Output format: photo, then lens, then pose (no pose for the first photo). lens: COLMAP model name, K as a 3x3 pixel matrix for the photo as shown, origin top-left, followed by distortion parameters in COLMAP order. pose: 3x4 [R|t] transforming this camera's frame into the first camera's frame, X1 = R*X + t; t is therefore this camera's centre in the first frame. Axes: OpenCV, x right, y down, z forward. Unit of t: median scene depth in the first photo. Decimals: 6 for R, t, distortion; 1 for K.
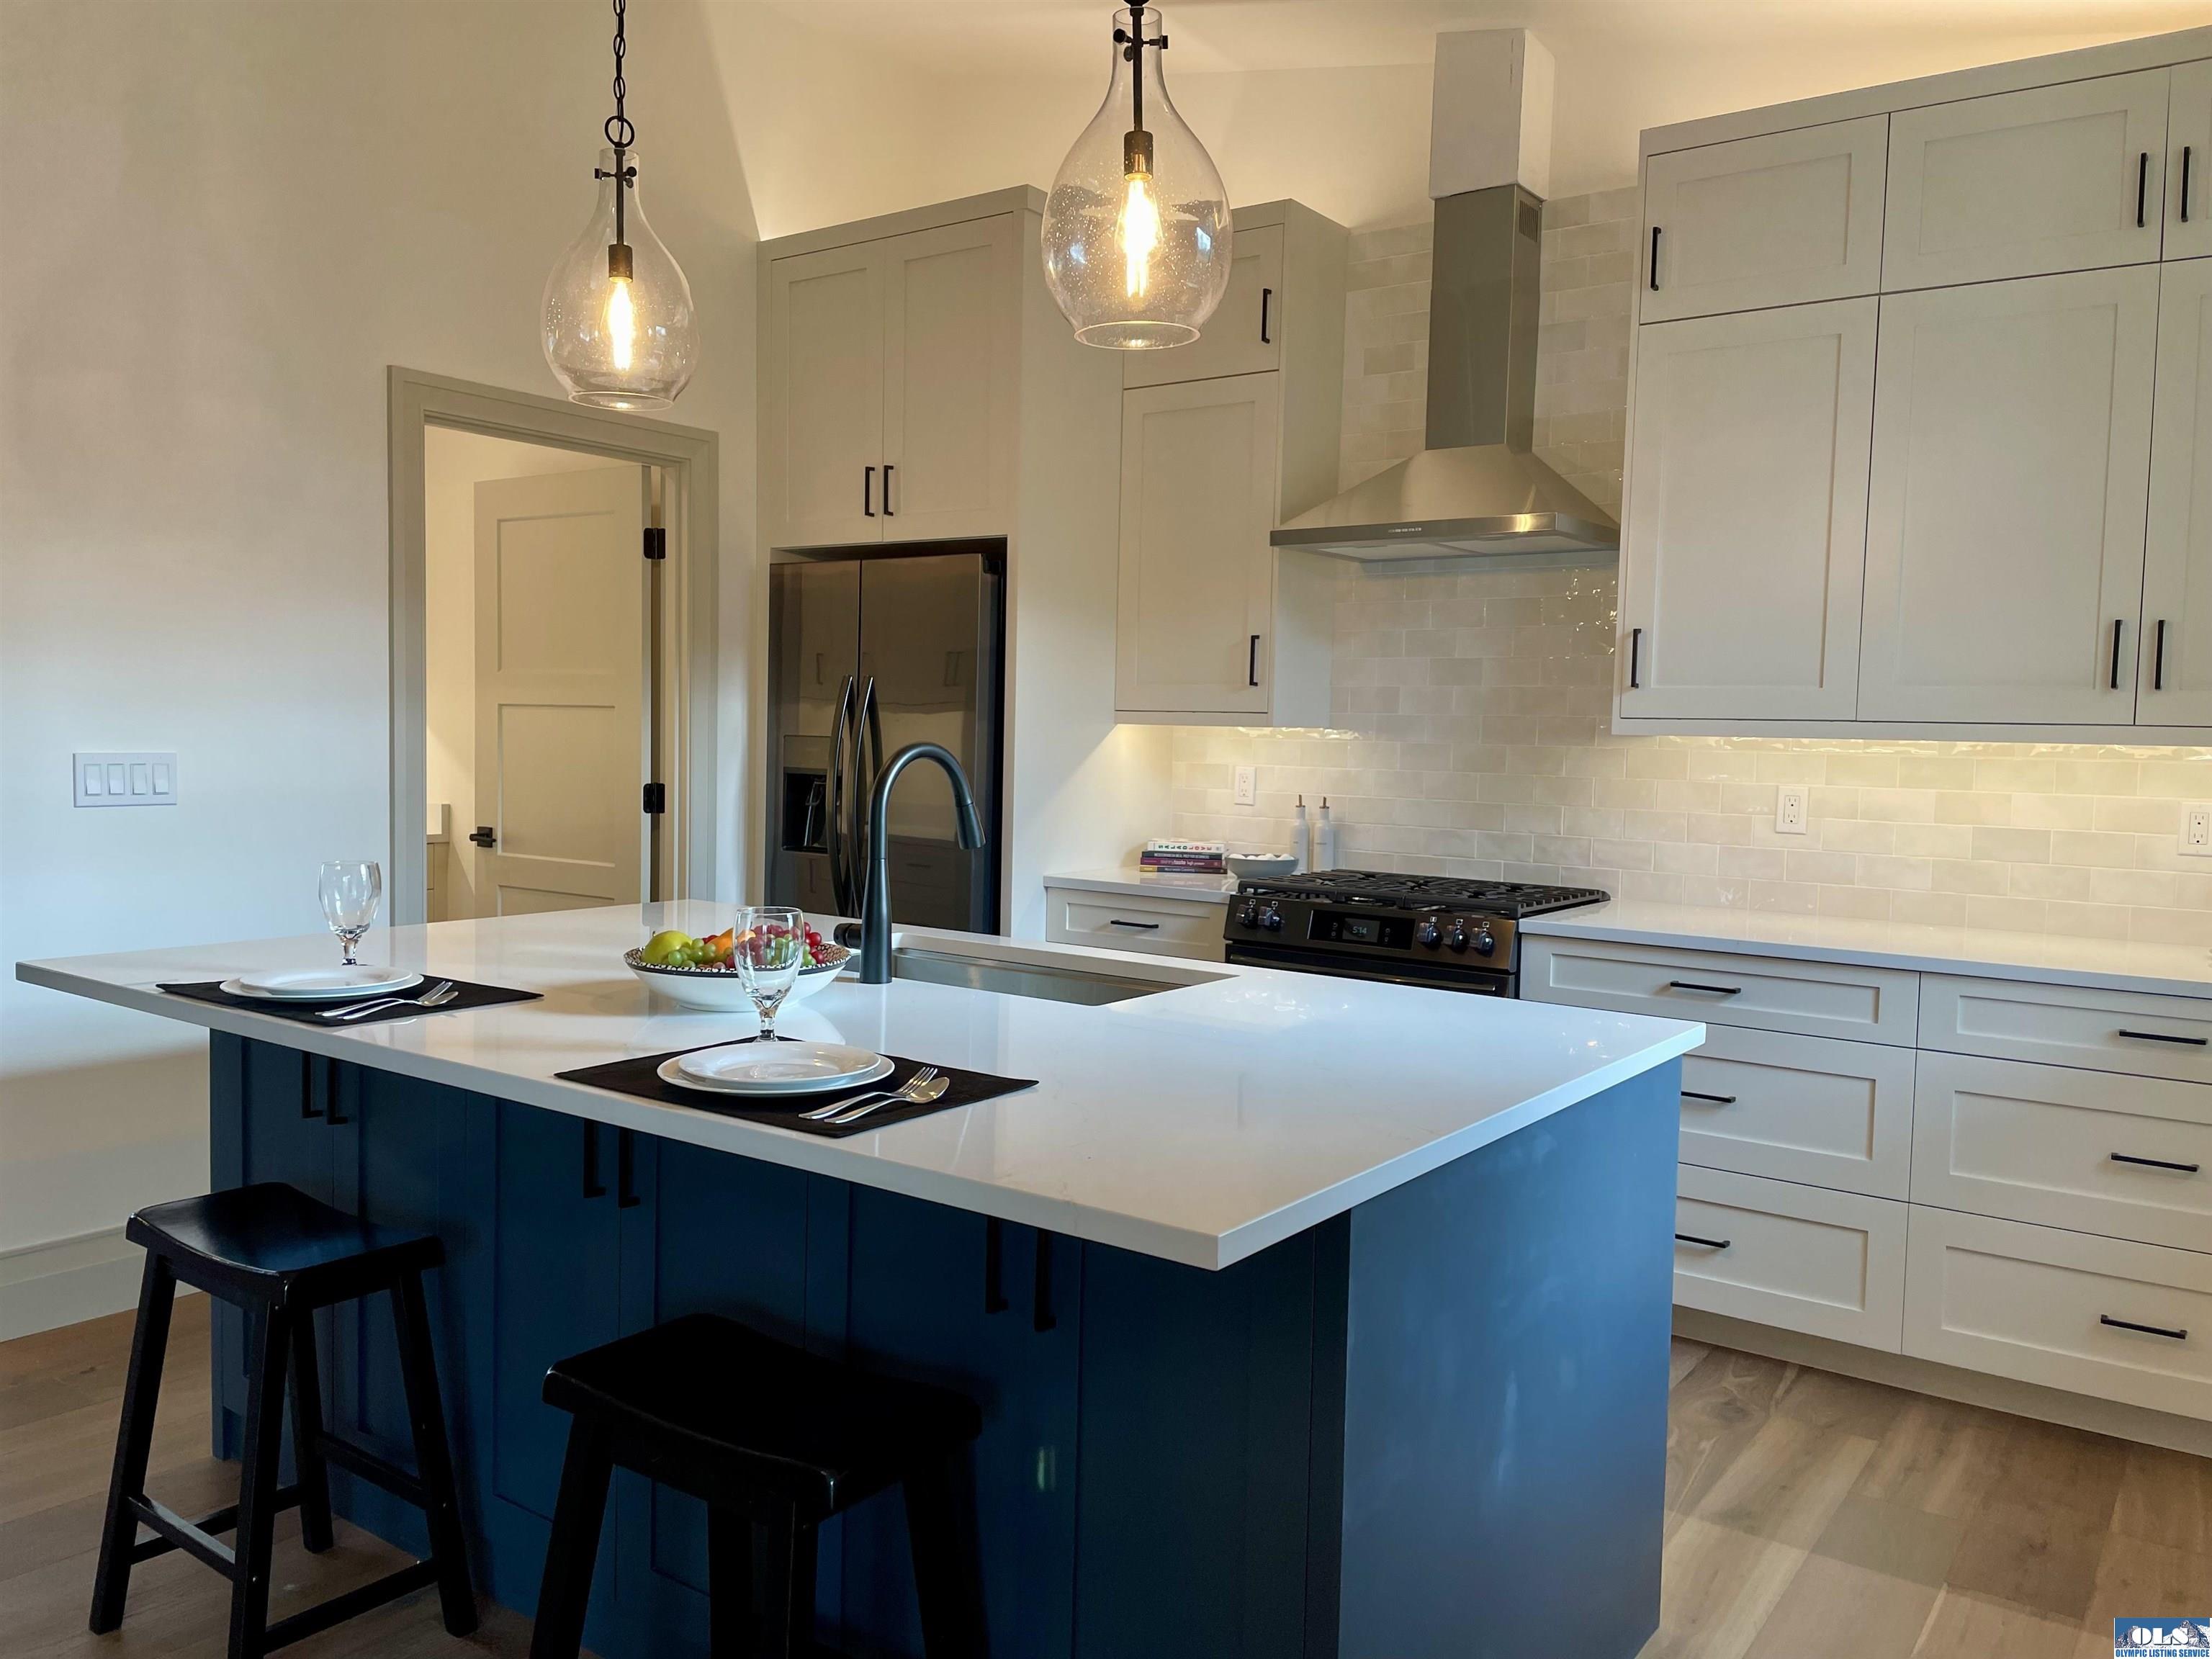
lens RADIAL K [[1659.9, 0, 1106.0], [0, 1659.9, 829.5], [0, 0, 1]] dist [0.109722, -0.125539]
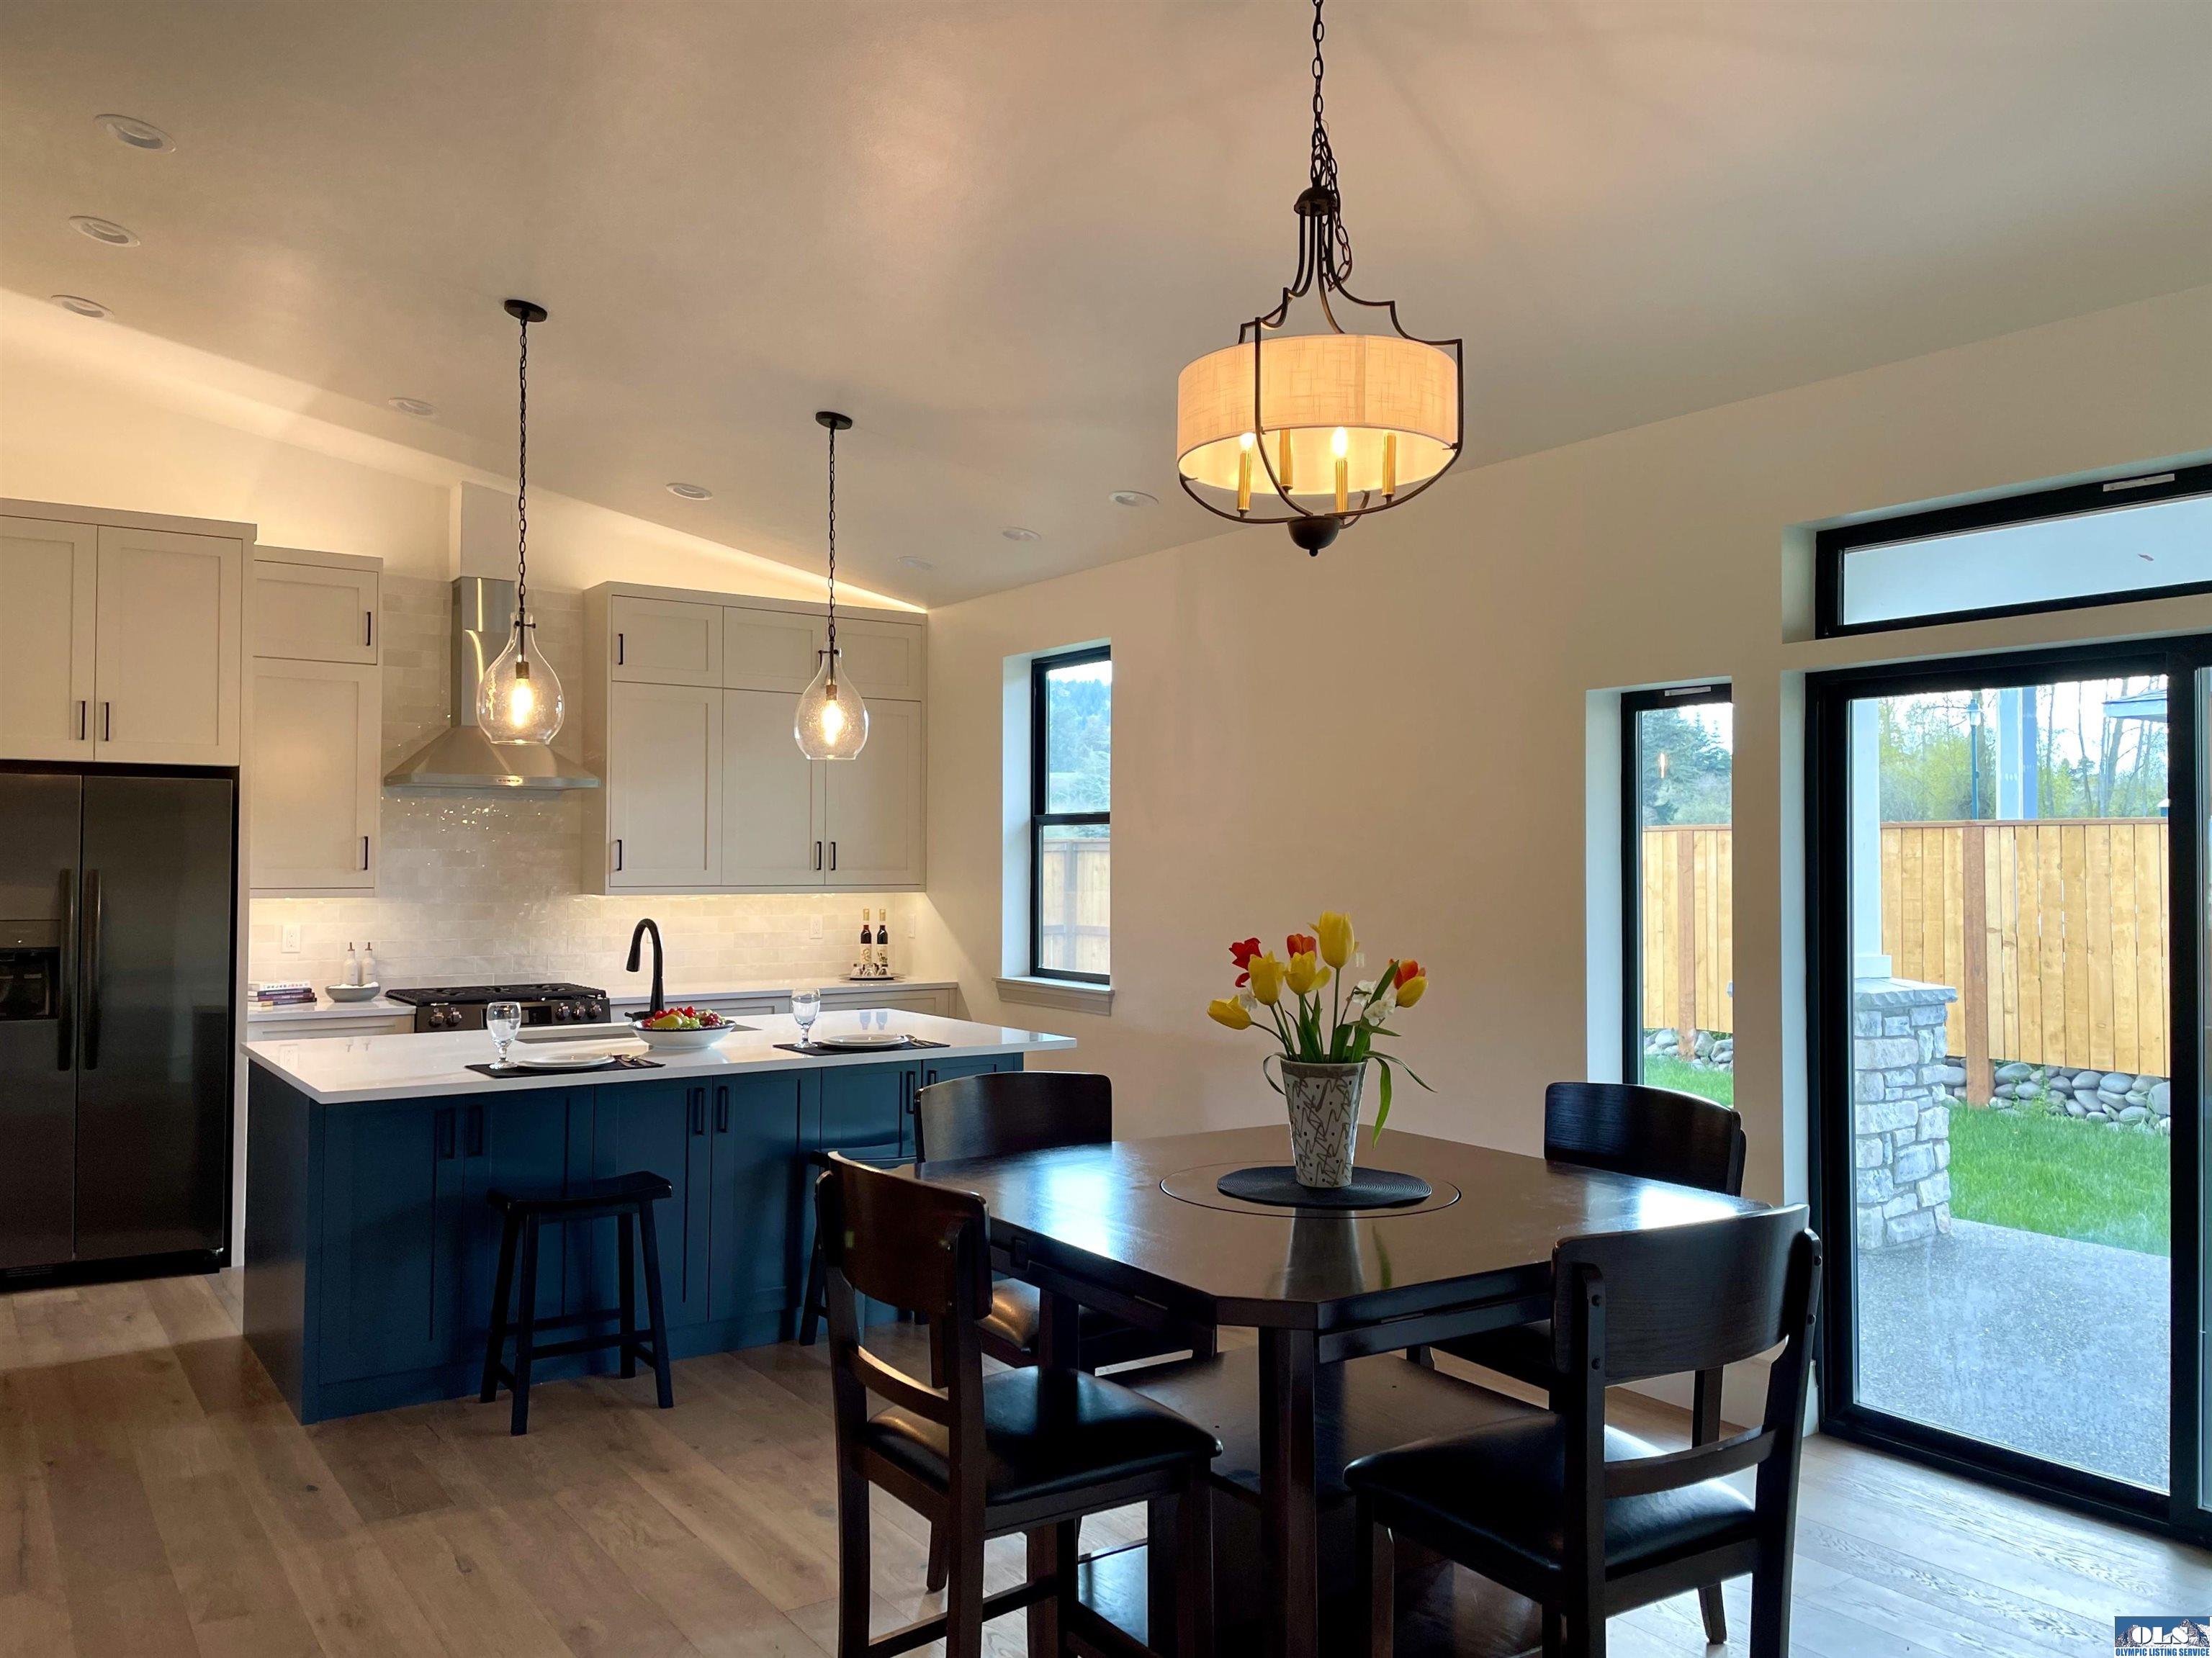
lens RADIAL K [[1665.2, 0, 1094.9], [0, 1665.2, 832.4], [0, 0, 1]] dist [0.105353, -0.153314]
pose [[0.346296, -0.005129, 0.938111, -1.107711], [0.062231, 0.997908, -0.017516, -0.053371], [-0.936059, 0.064445, 0.345891, -0.133669]]
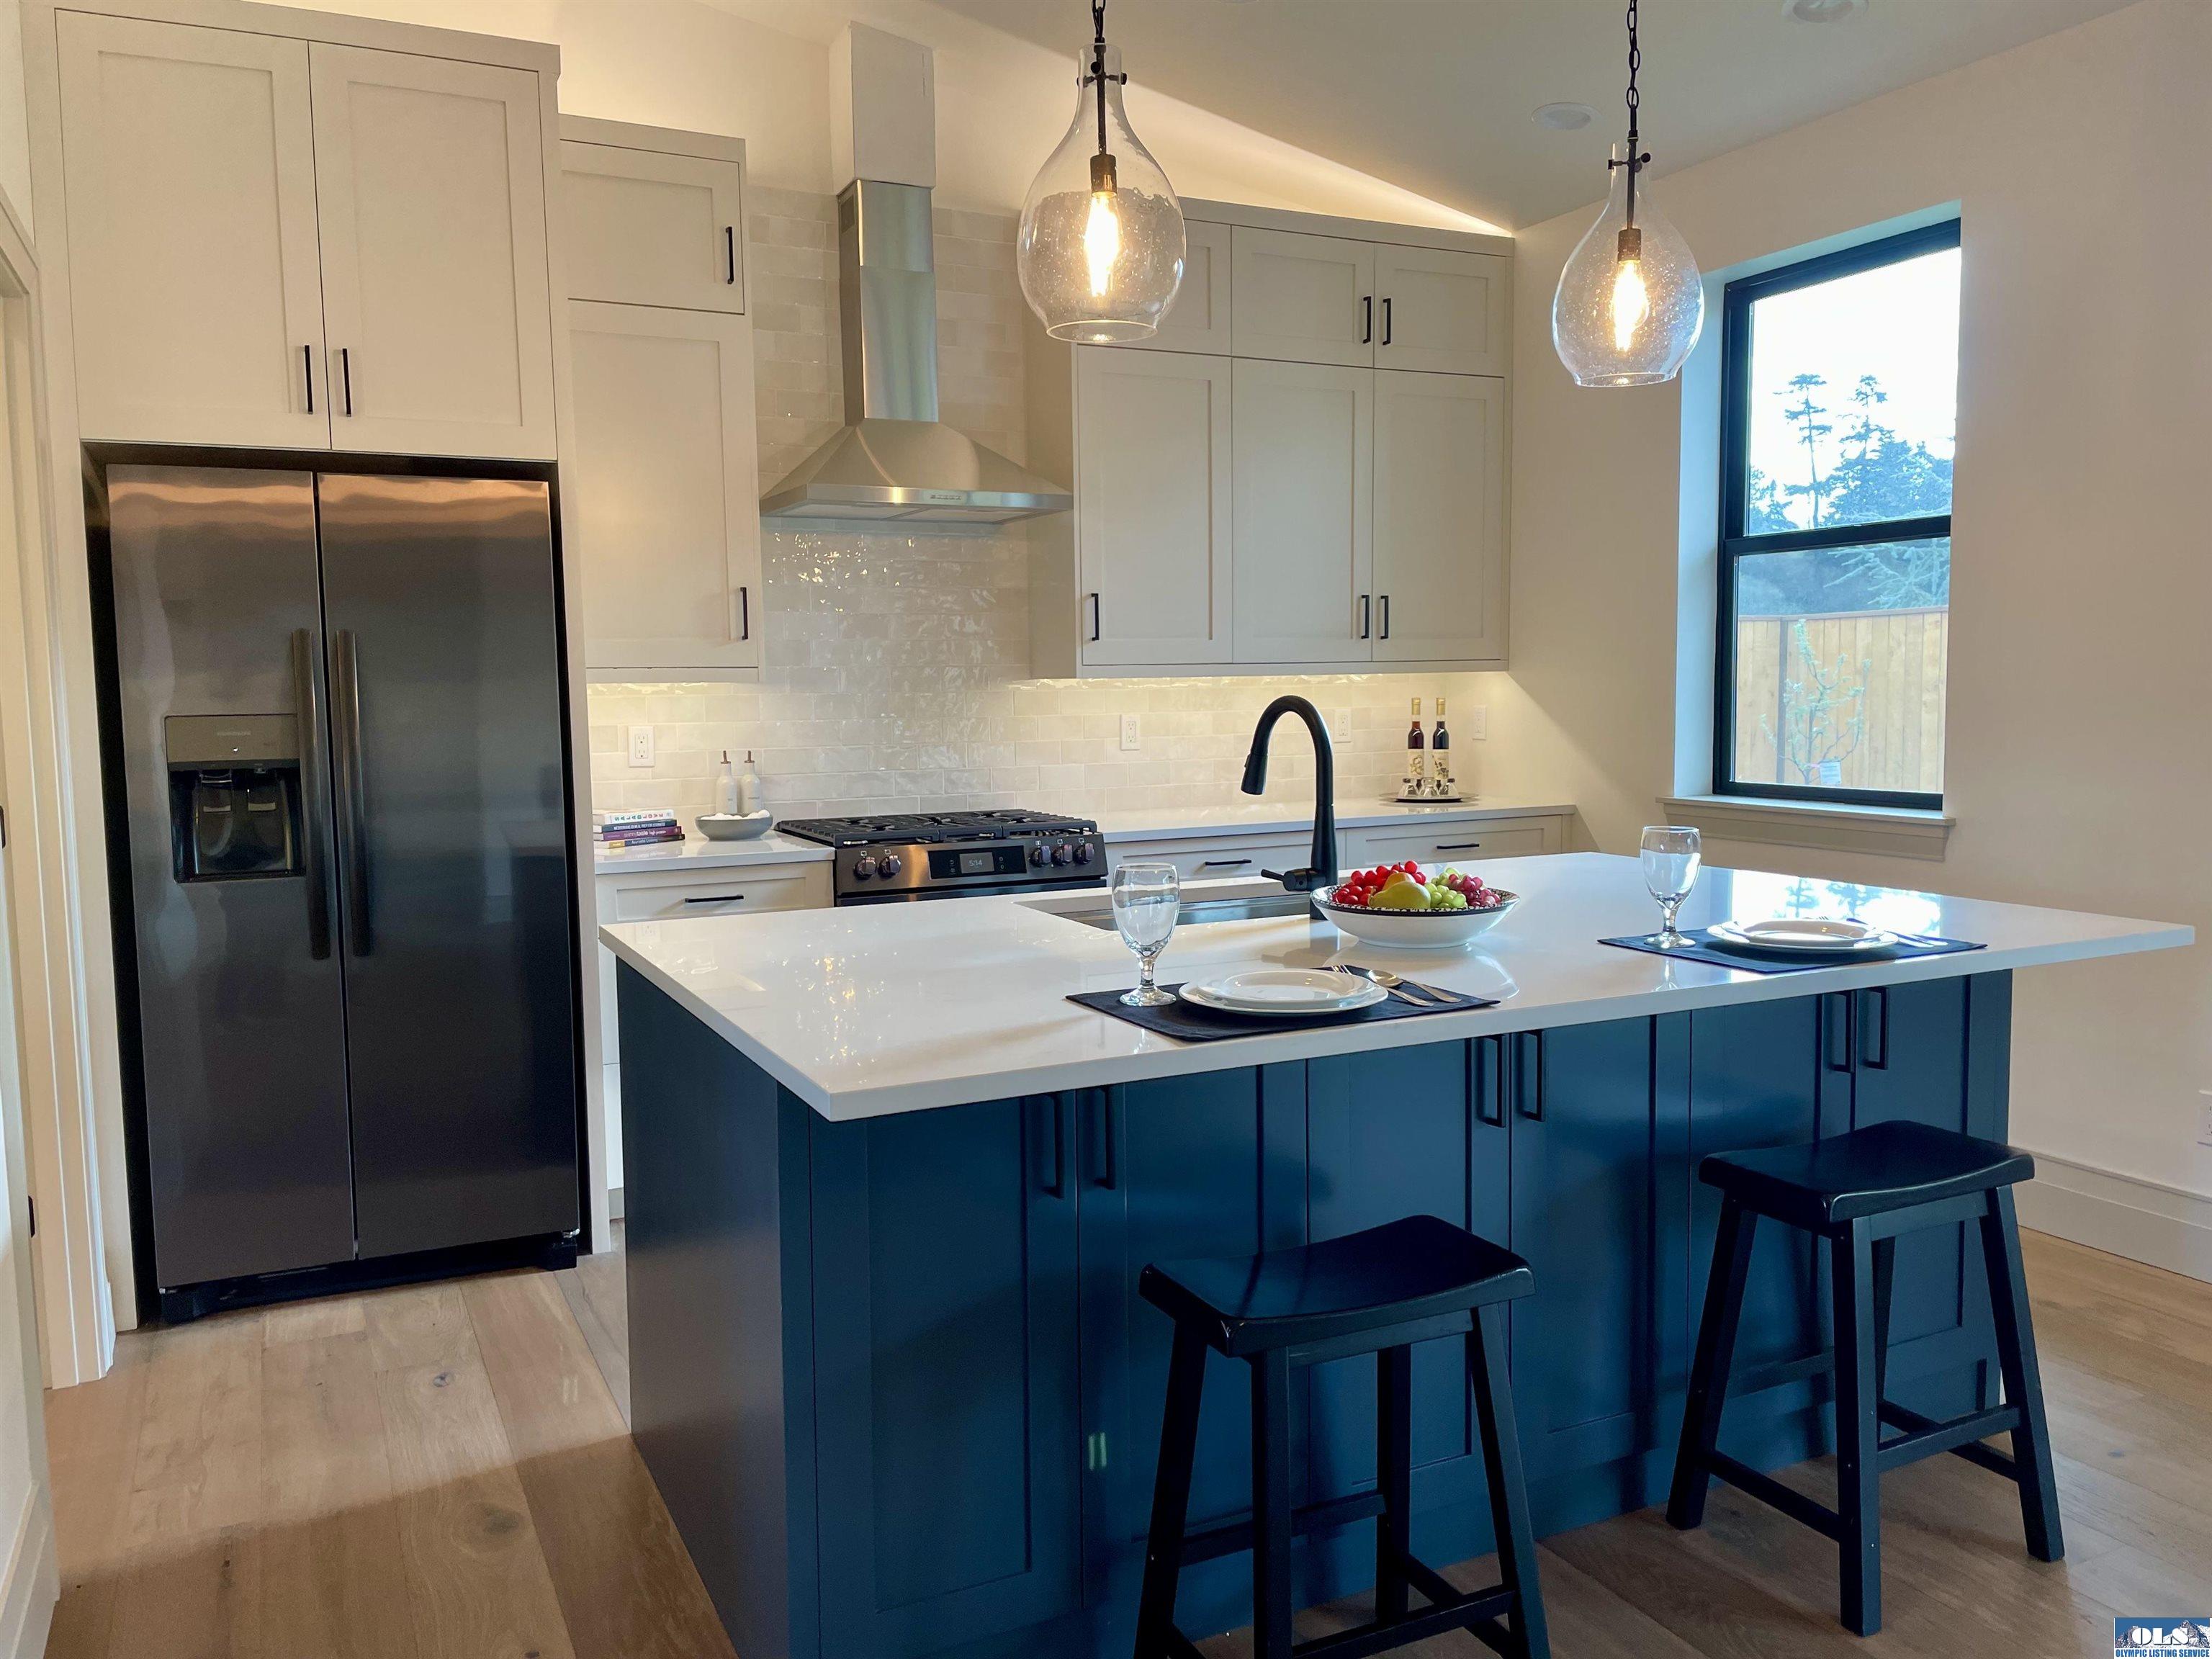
lens RADIAL K [[1665.3, 0, 1094.9], [0, 1665.3, 832.9], [0, 0, 1]] dist [0.105353, -0.153314]
pose [[0.478090, -0.110750, 0.871301, -0.682253], [0.080177, 0.993379, 0.082273, -0.038752], [-0.874644, 0.030524, 0.483804, 0.354535]]
